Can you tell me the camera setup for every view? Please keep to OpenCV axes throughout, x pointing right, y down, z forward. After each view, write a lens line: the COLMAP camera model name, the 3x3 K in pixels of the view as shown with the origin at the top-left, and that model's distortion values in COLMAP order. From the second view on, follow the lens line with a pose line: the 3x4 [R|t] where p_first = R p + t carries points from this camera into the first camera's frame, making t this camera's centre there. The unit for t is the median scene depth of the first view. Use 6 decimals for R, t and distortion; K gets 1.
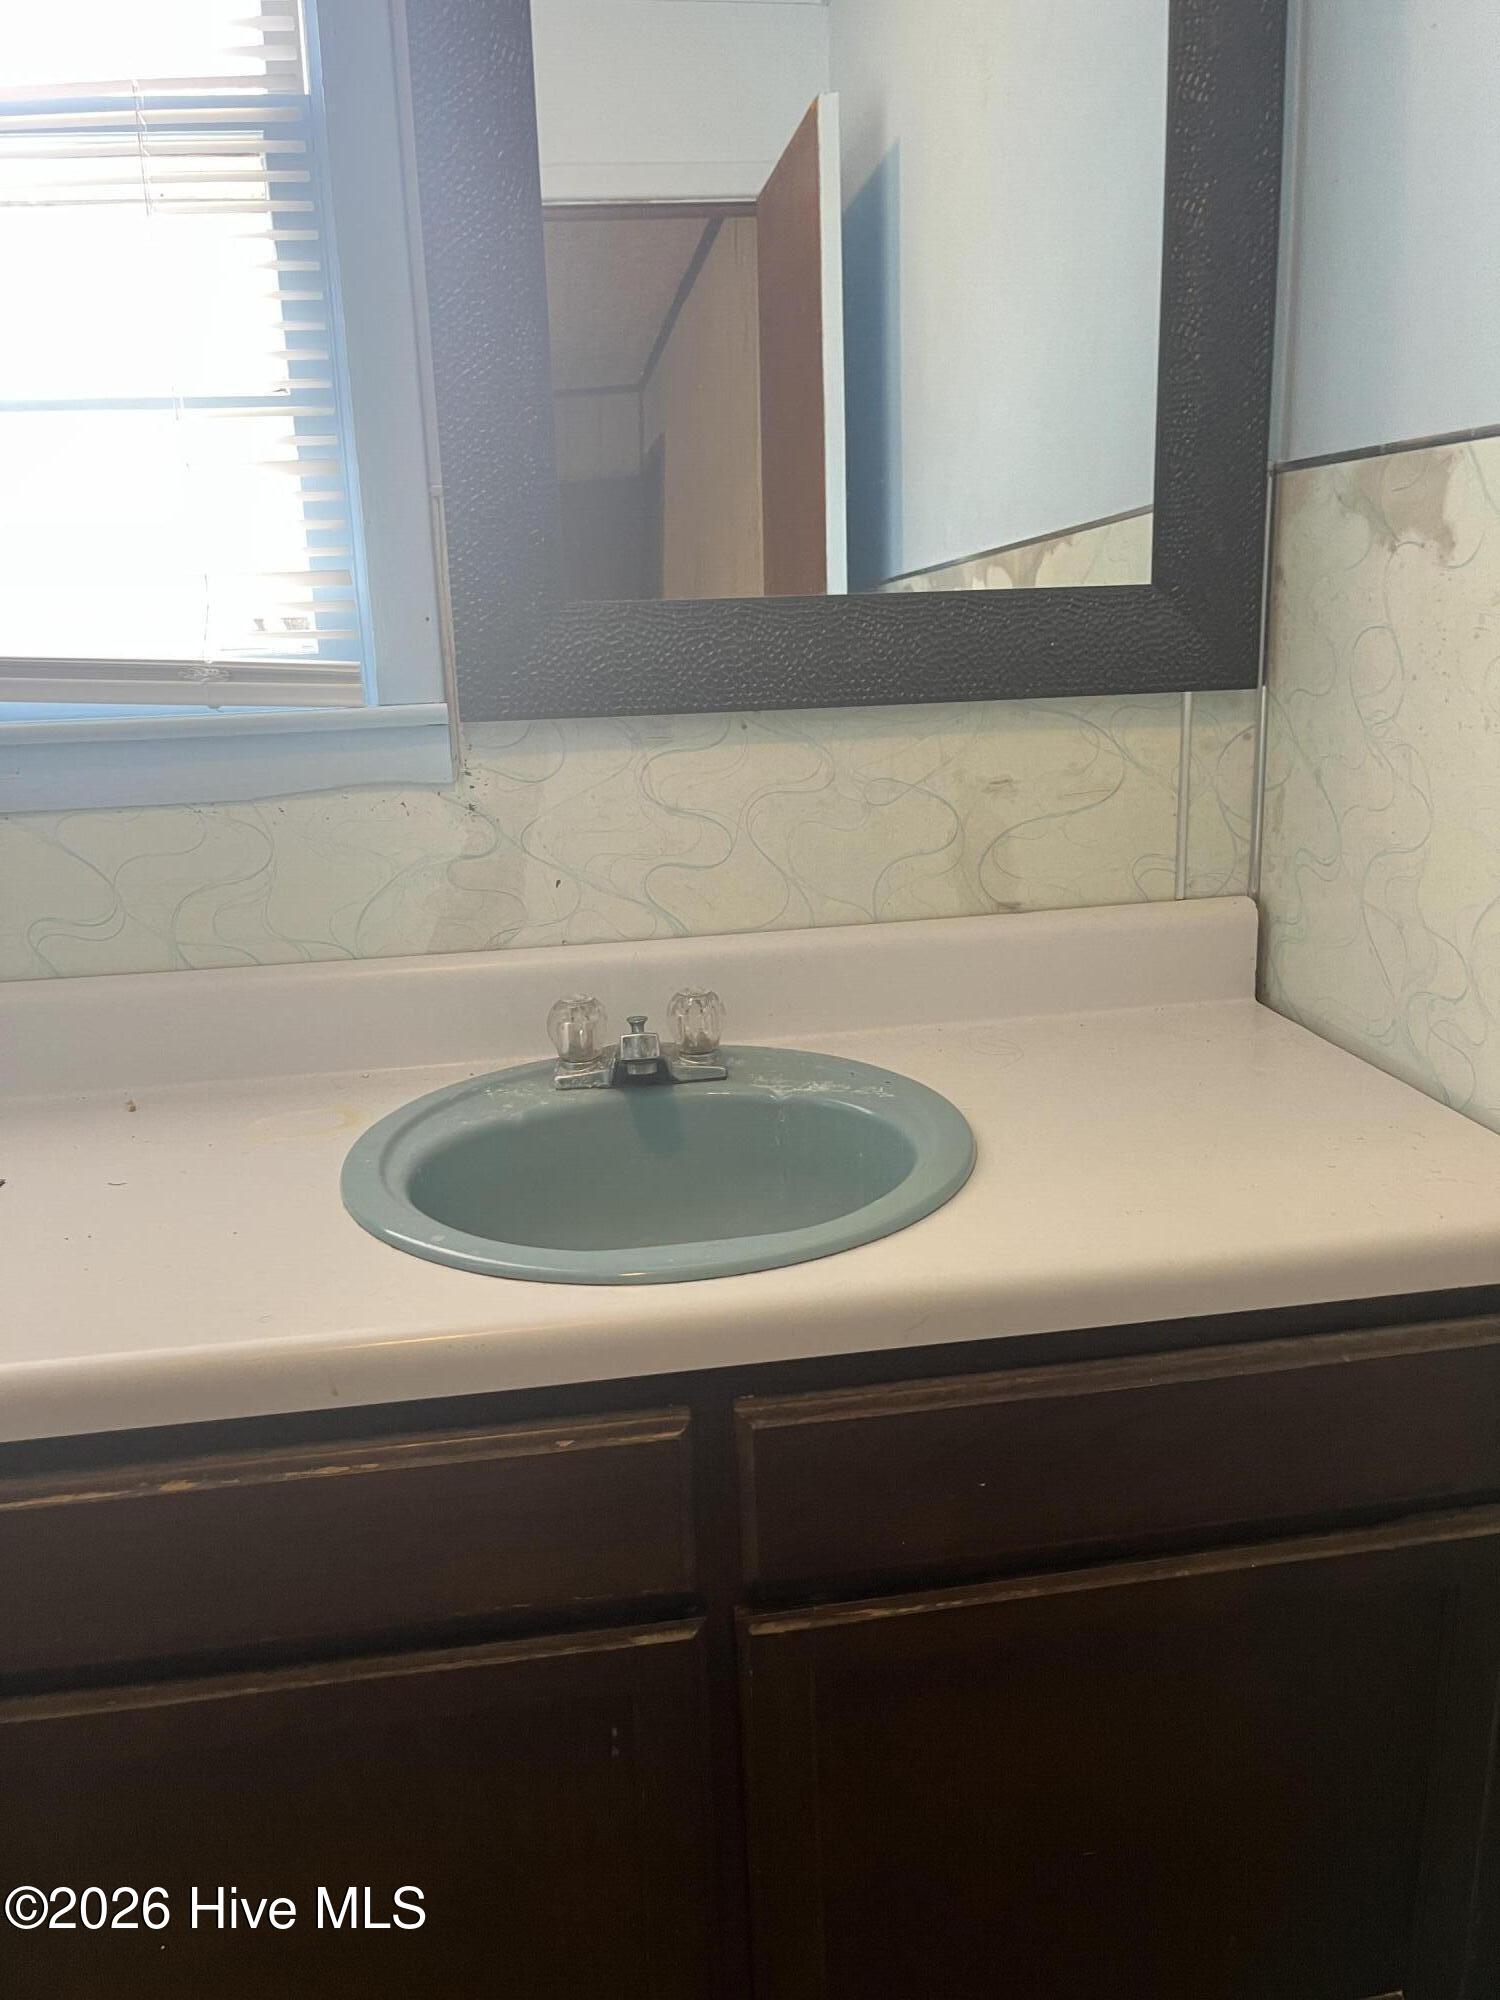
lens RADIAL K [[1518.2, 0, 754.1], [0, 1518.2, 1011.3], [0, 0, 1]] dist [0.067304, -0.094870]
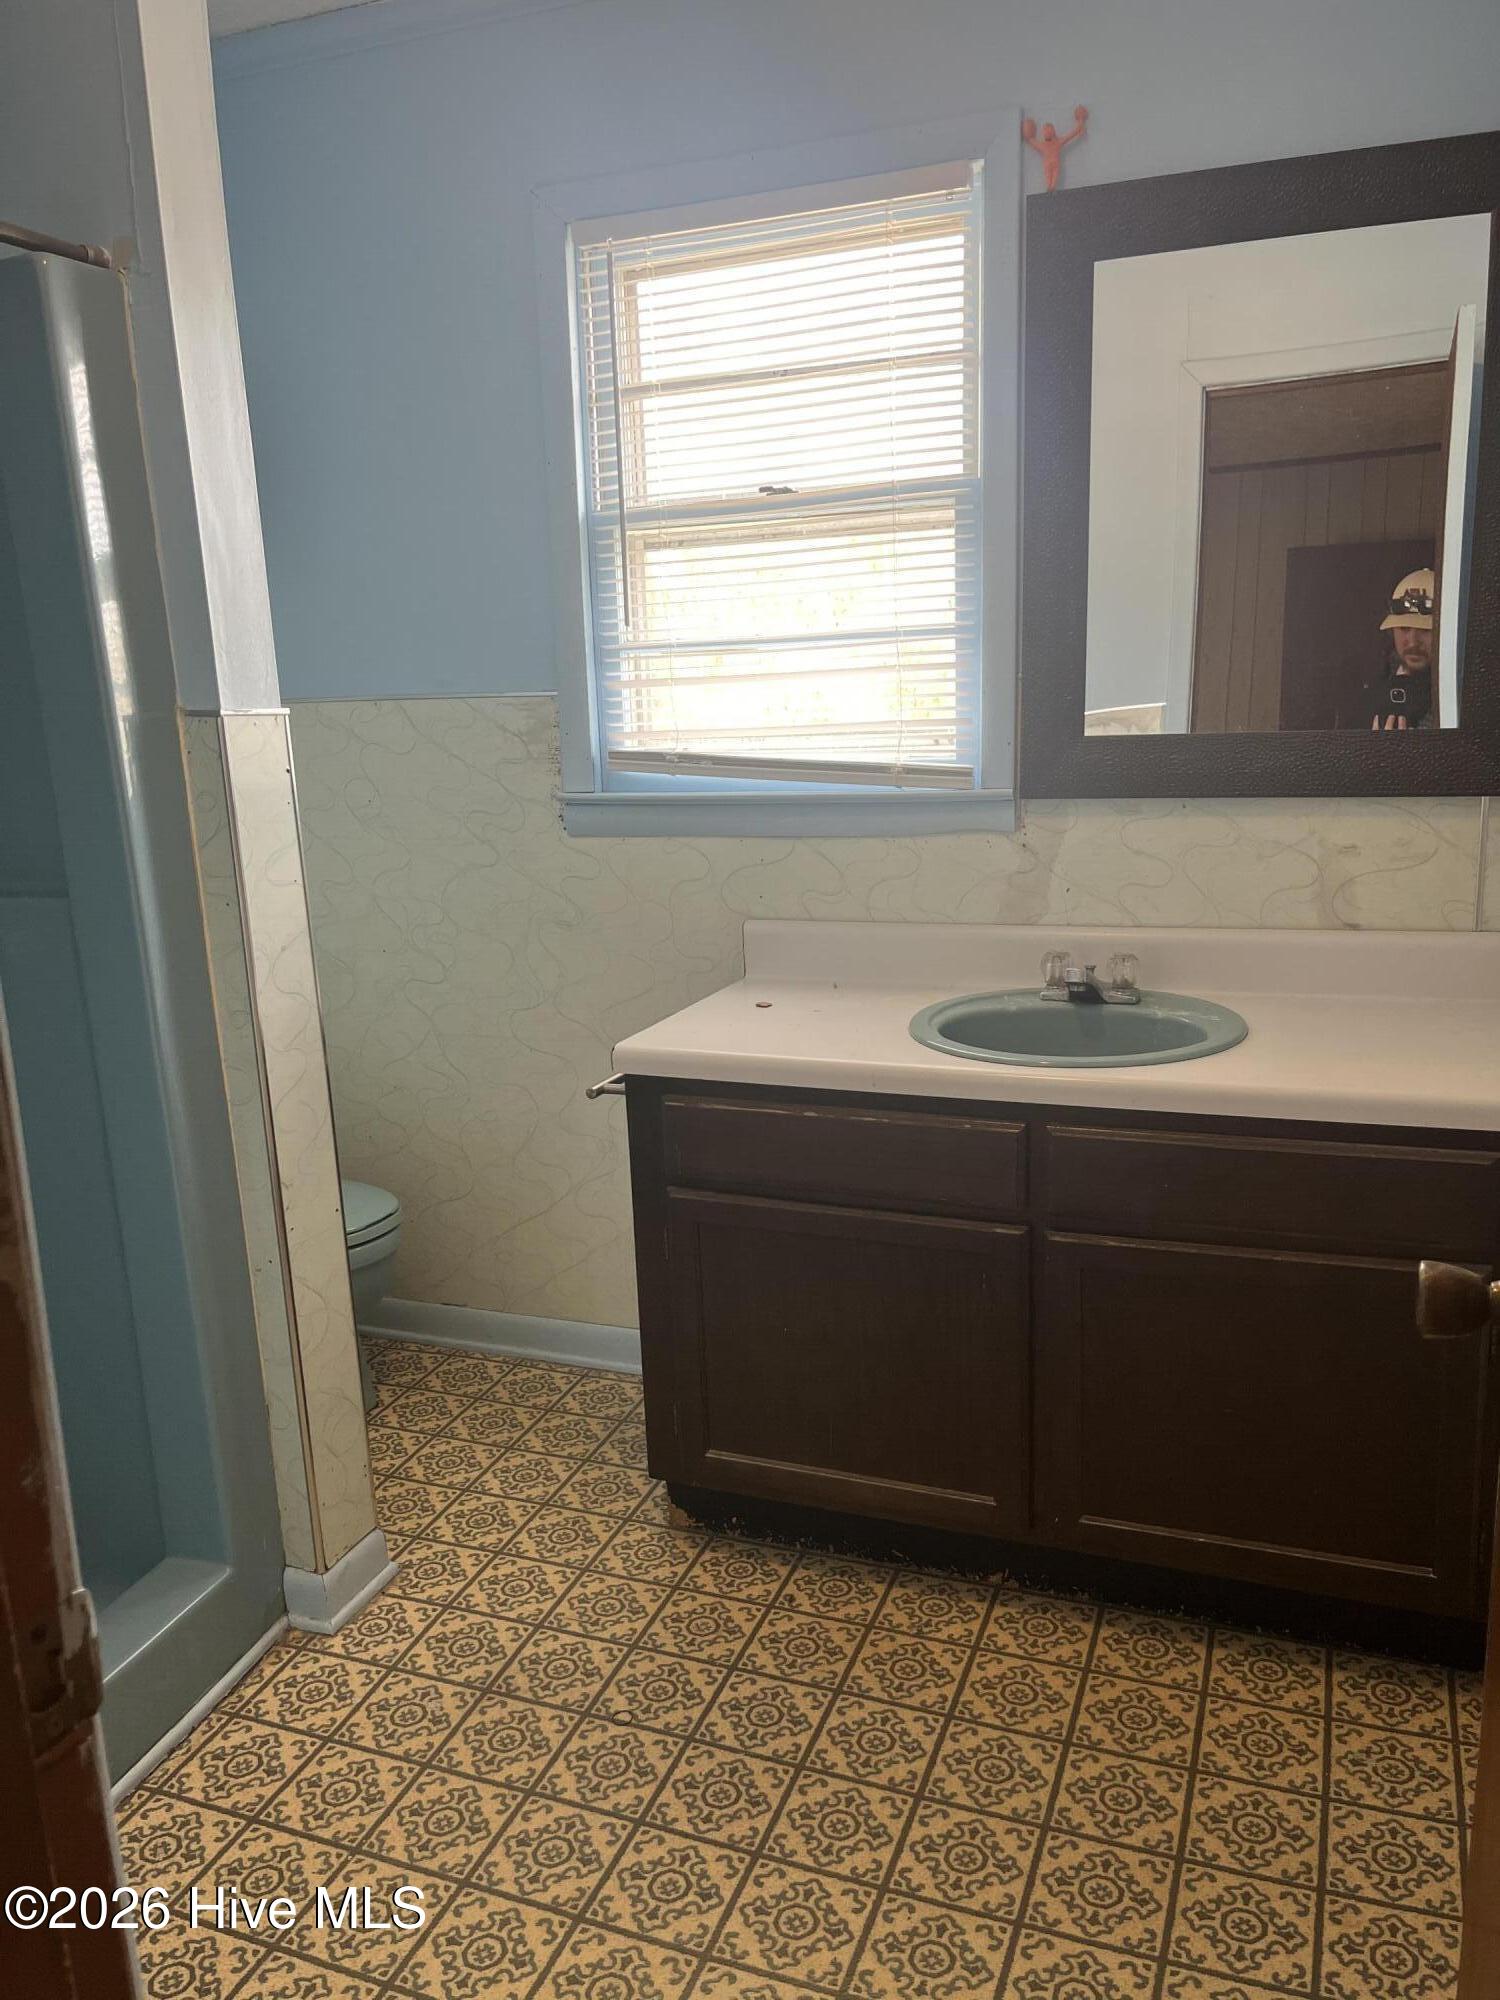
lens RADIAL K [[1514.0, 0, 750.0], [0, 1514.0, 1000.0], [0, 0, 1]] dist [-0.006018, -0.102402]
pose [[0.861890, 0.101603, -0.496813, 0.459761], [-0.118599, 0.992939, -0.002685, 0.095241], [0.493032, 0.061235, 0.867854, -0.733671]]
